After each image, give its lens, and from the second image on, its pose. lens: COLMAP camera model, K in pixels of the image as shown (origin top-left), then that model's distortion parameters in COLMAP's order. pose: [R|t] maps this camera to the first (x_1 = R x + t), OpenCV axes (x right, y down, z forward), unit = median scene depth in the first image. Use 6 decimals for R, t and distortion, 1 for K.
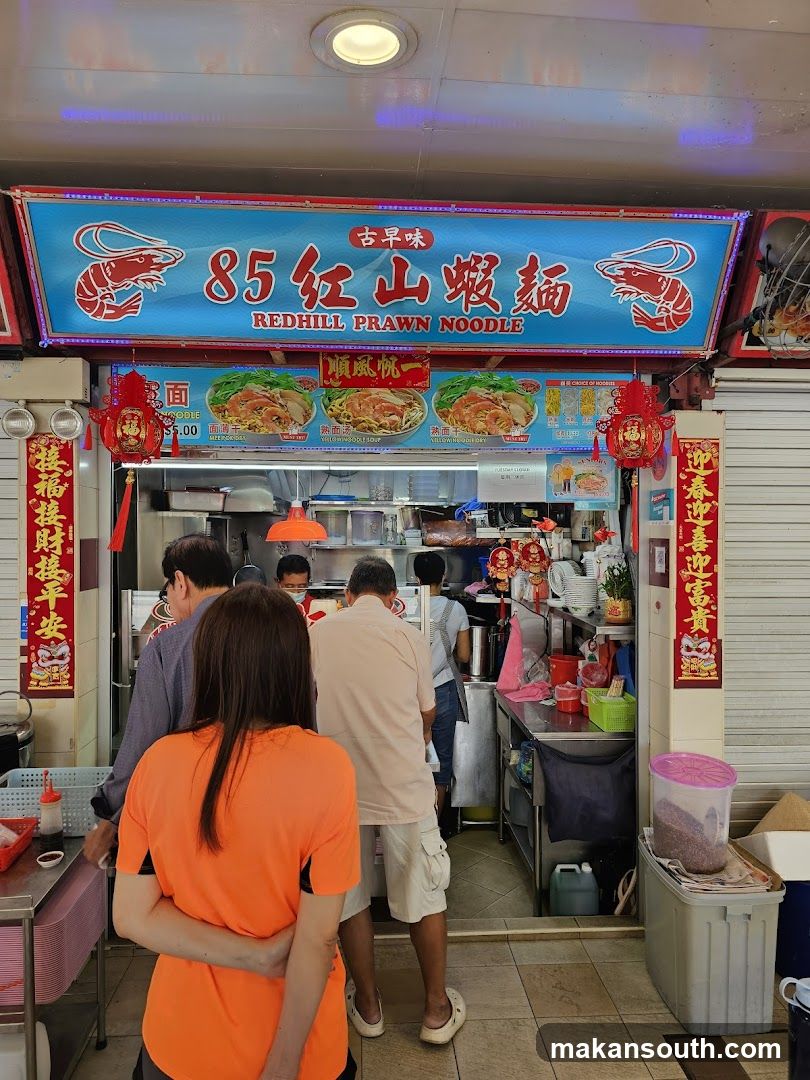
lens RADIAL K [[750.1, 0, 421.5], [0, 750.1, 538.6], [0, 0, 1]] dist [0.046780, -0.014320]
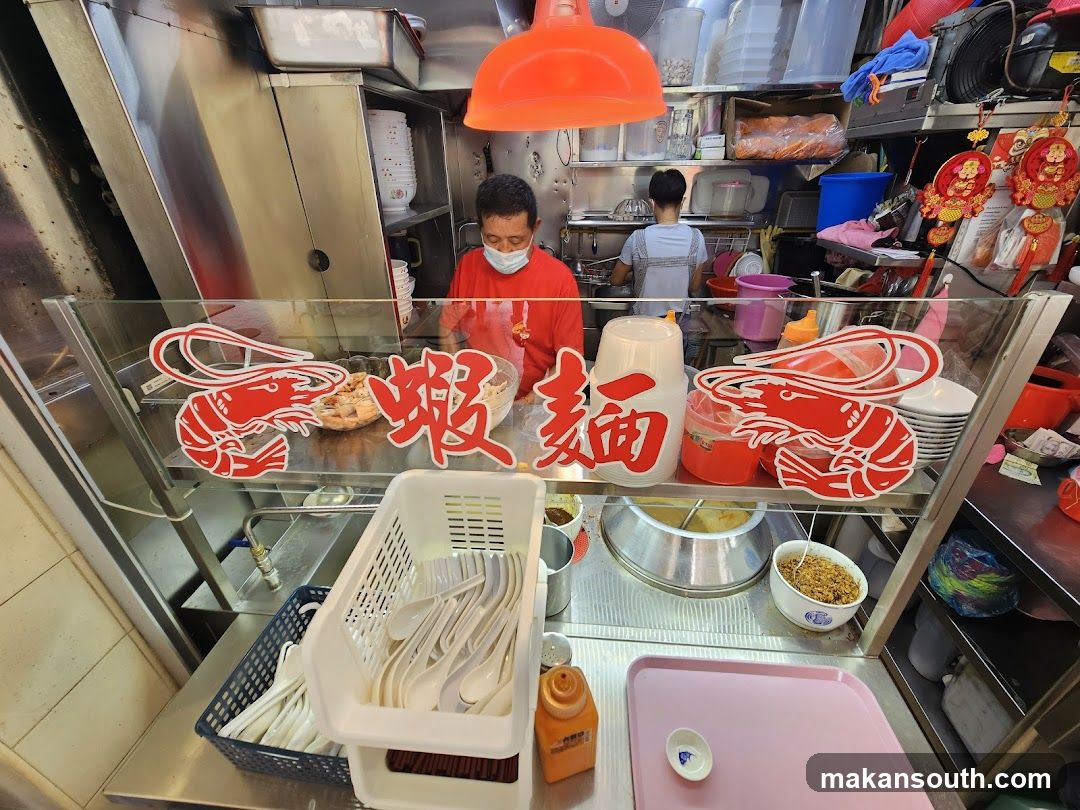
lens RADIAL K [[436.2, 0, 546.2], [0, 436.2, 395.5], [0, 0, 1]] dist [-0.007098, 0.001456]
pose [[0.984813, 0.062491, -0.161985, -0.153692], [0.020220, 0.885351, 0.464483, 0.022660], [0.172440, -0.460704, 0.870641, 0.896010]]
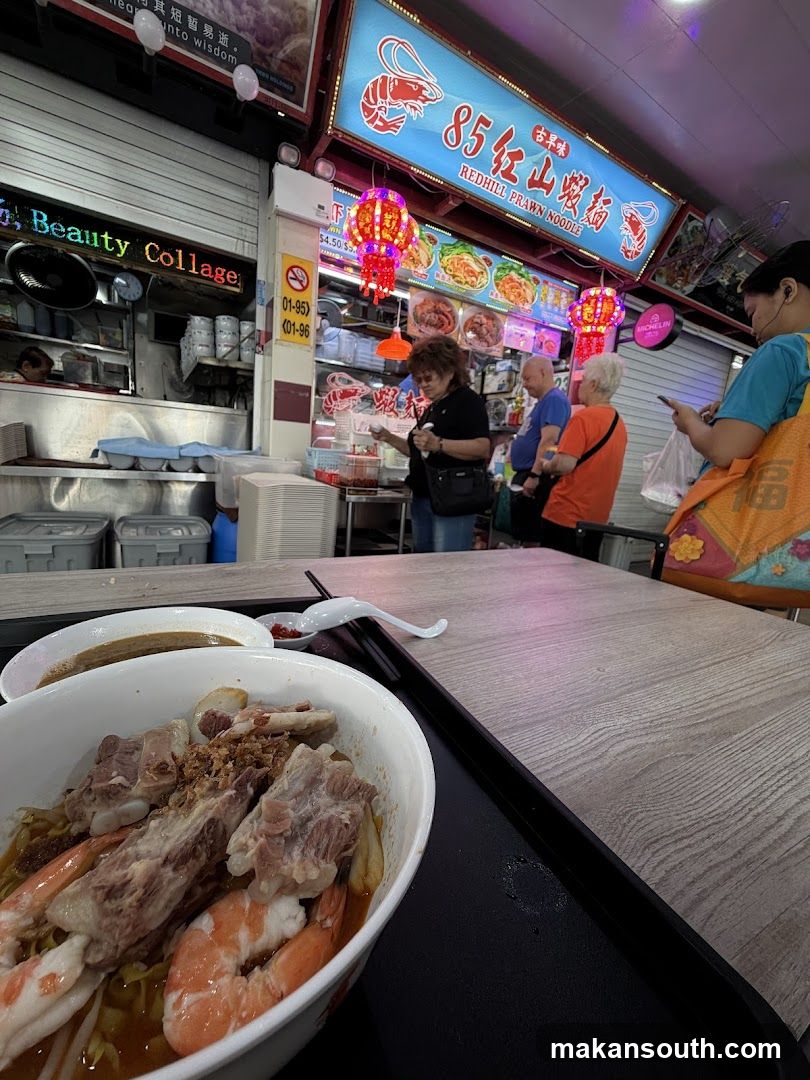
lens RADIAL K [[436.2, 0, 412.9], [0, 436.2, 544.1], [0, 0, 1]] dist [-0.007098, 0.001456]
pose [[0.888951, -0.018437, 0.457631, -0.637503], [-0.078017, 0.978490, 0.190971, 0.248096], [-0.451308, -0.205467, 0.868392, 0.129675]]
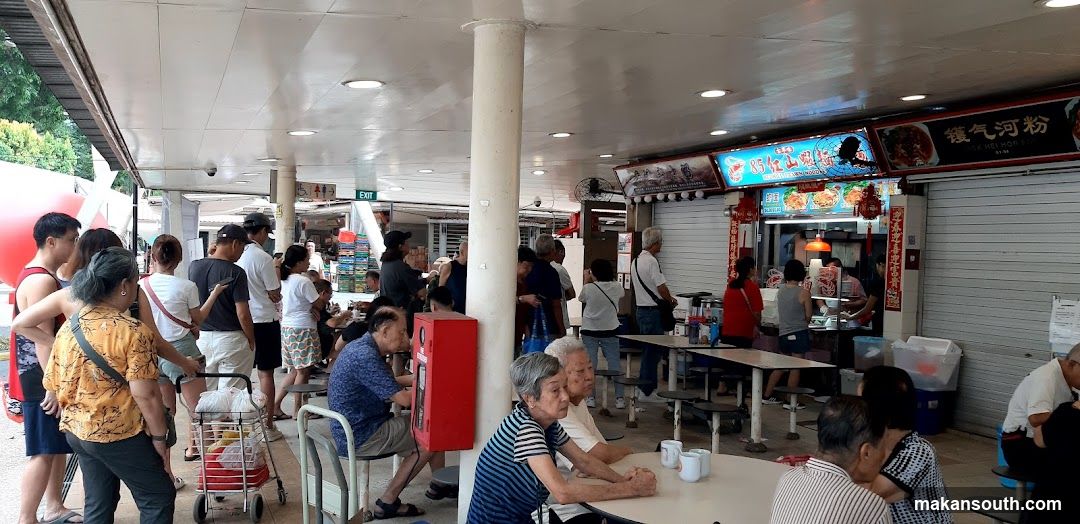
lens RADIAL K [[849.5, 0, 530.8], [0, 849.5, 261.9], [0, 0, 1]] dist [0.003428, -0.006681]
pose [[0.333151, 0.020028, -0.942661, 2.518868], [-0.031505, 0.999453, 0.010101, 0.052218], [0.942347, 0.026334, 0.333600, -0.984985]]
